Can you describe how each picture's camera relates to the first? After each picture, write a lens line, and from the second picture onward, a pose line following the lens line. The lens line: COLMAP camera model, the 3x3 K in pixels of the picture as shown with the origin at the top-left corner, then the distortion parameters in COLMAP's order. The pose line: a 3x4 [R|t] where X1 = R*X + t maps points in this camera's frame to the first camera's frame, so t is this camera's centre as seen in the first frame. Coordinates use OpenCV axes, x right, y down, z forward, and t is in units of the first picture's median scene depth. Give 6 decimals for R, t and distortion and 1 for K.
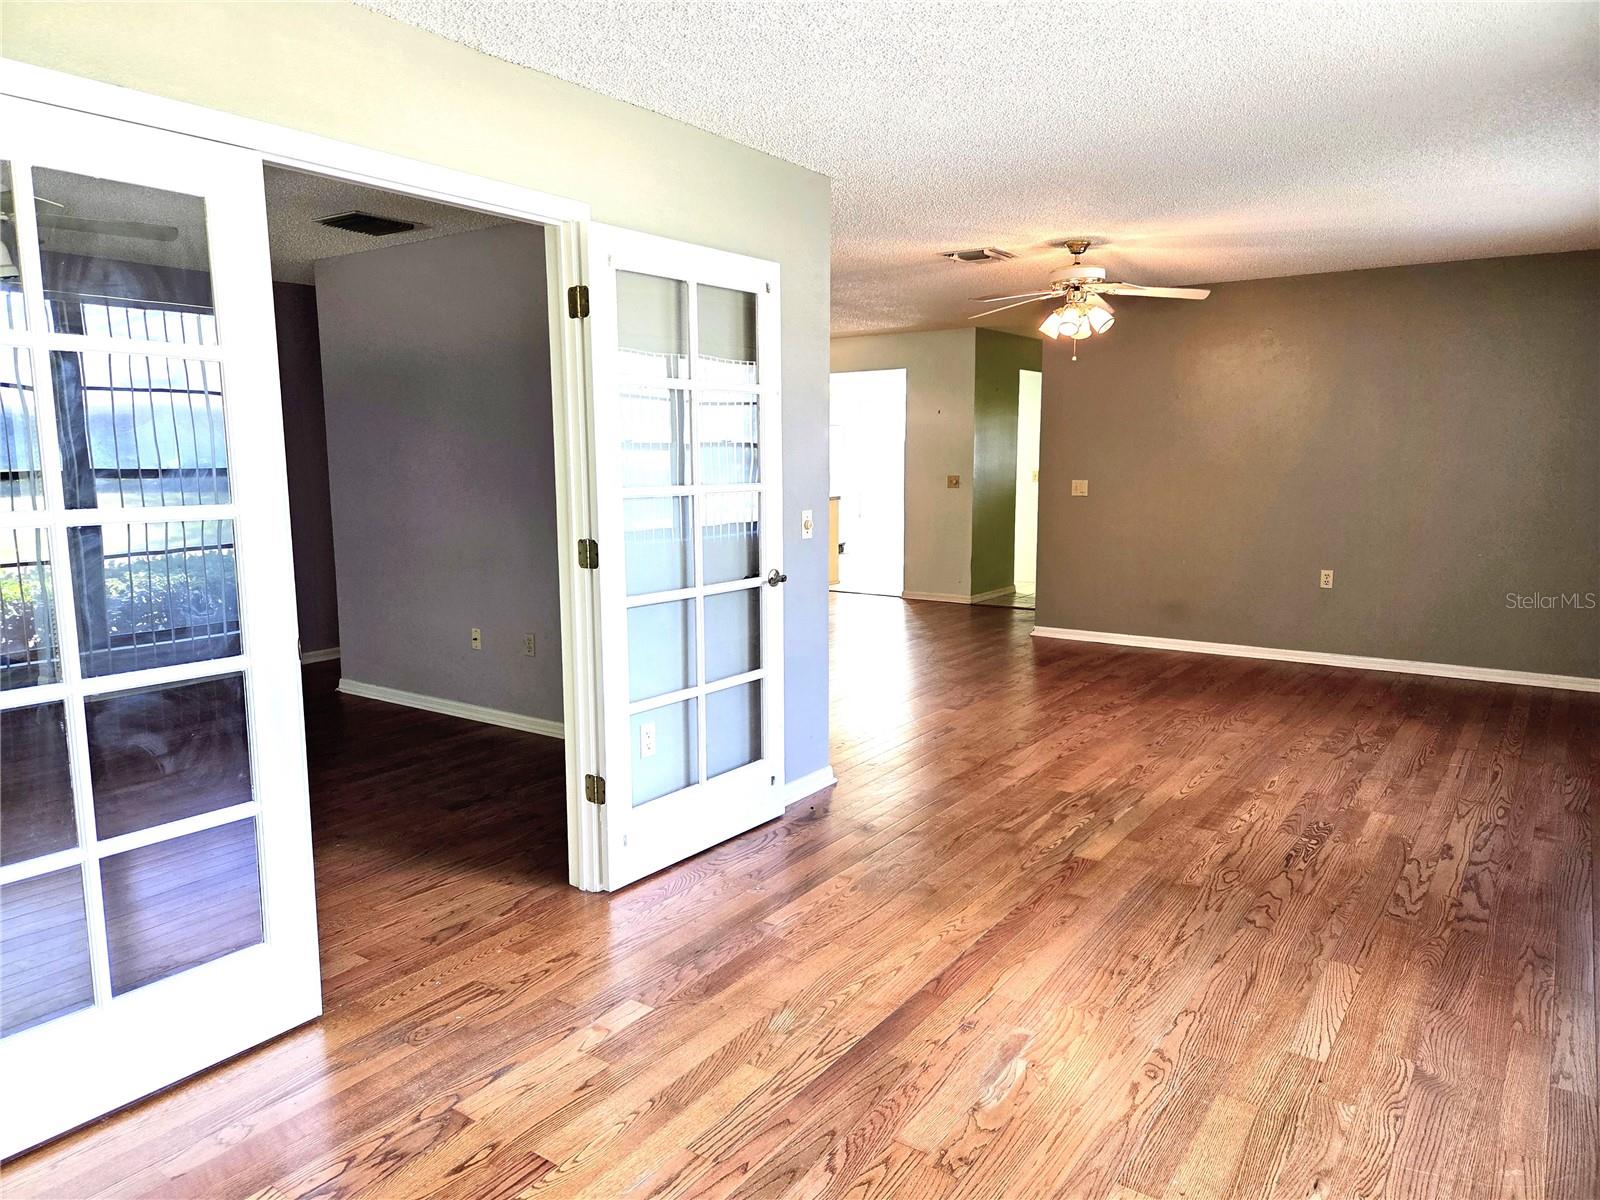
lens RADIAL K [[1079.0, 0, 798.9], [0, 1079.0, 607.0], [0, 0, 1]] dist [0.063579, -0.045510]
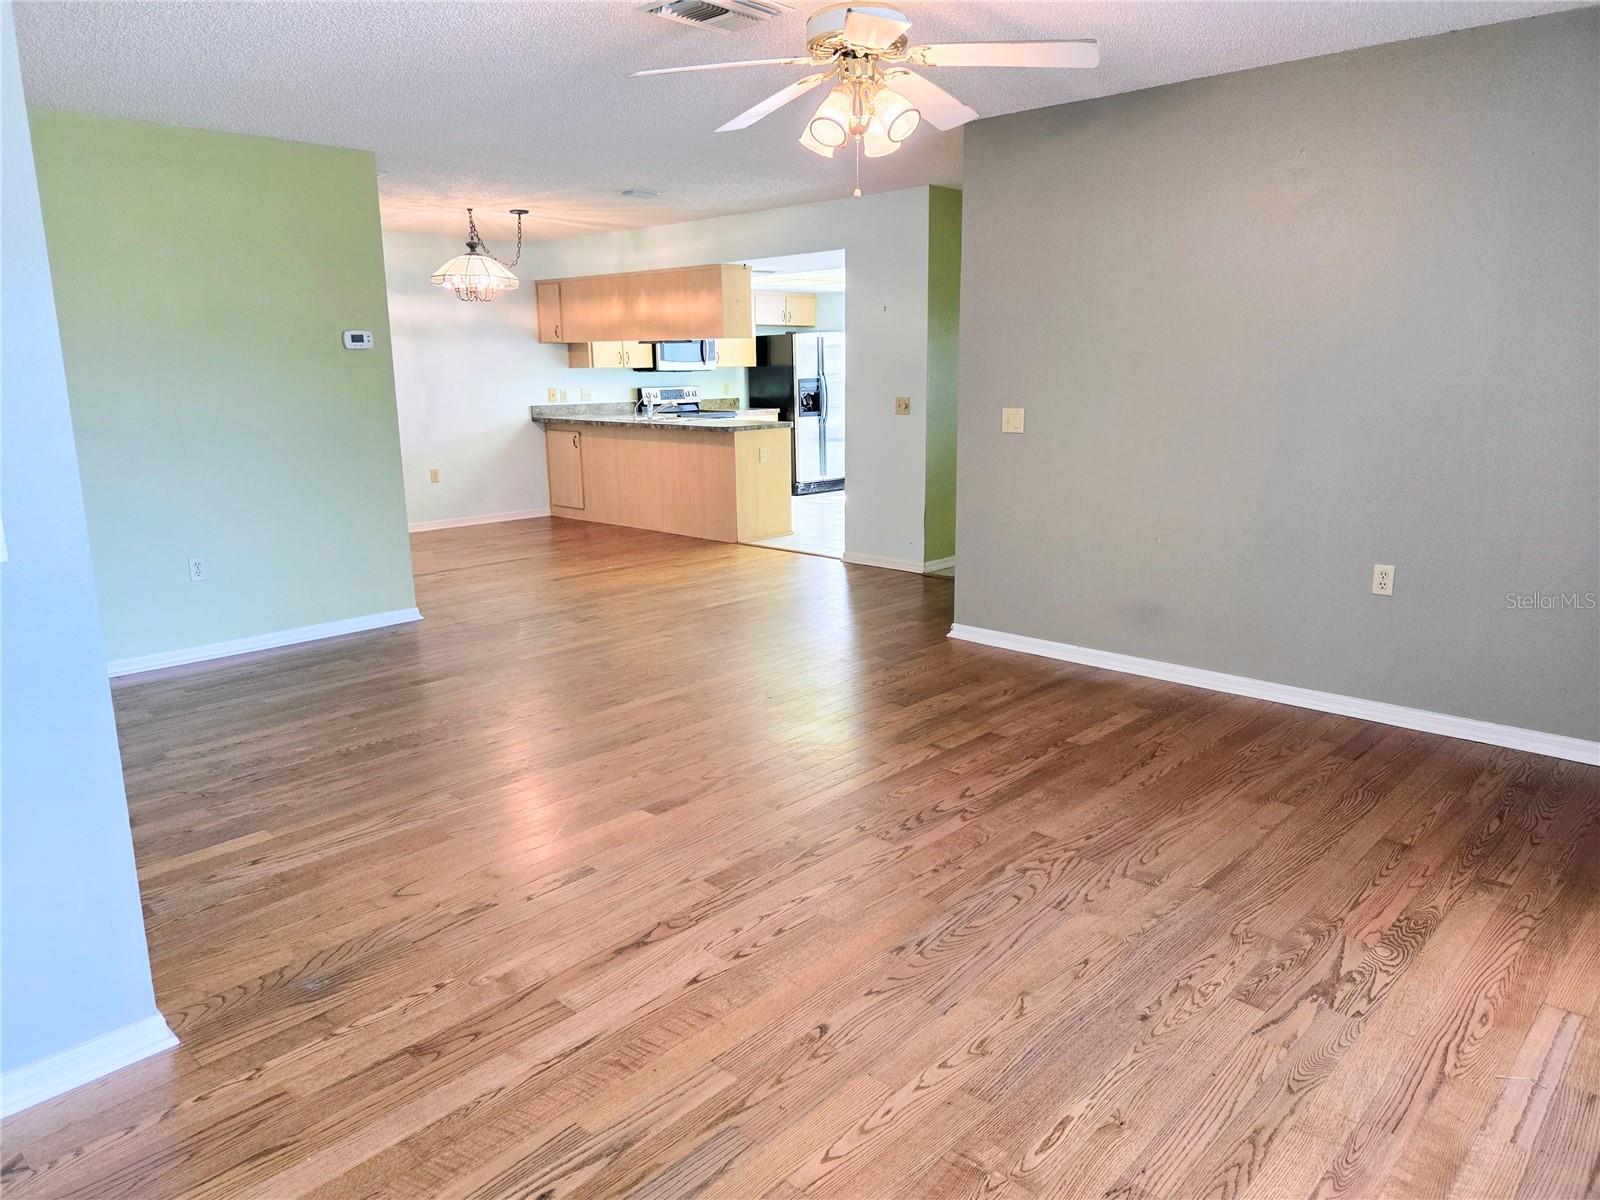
lens RADIAL K [[1079.0, 0, 804.2], [0, 1079.0, 589.8], [0, 0, 1]] dist [0.063579, -0.045510]
pose [[0.990041, 0.022320, -0.139002, 0.333141], [-0.013214, 0.997726, 0.066087, -0.072155], [0.140161, -0.063592, 0.988085, 0.482386]]
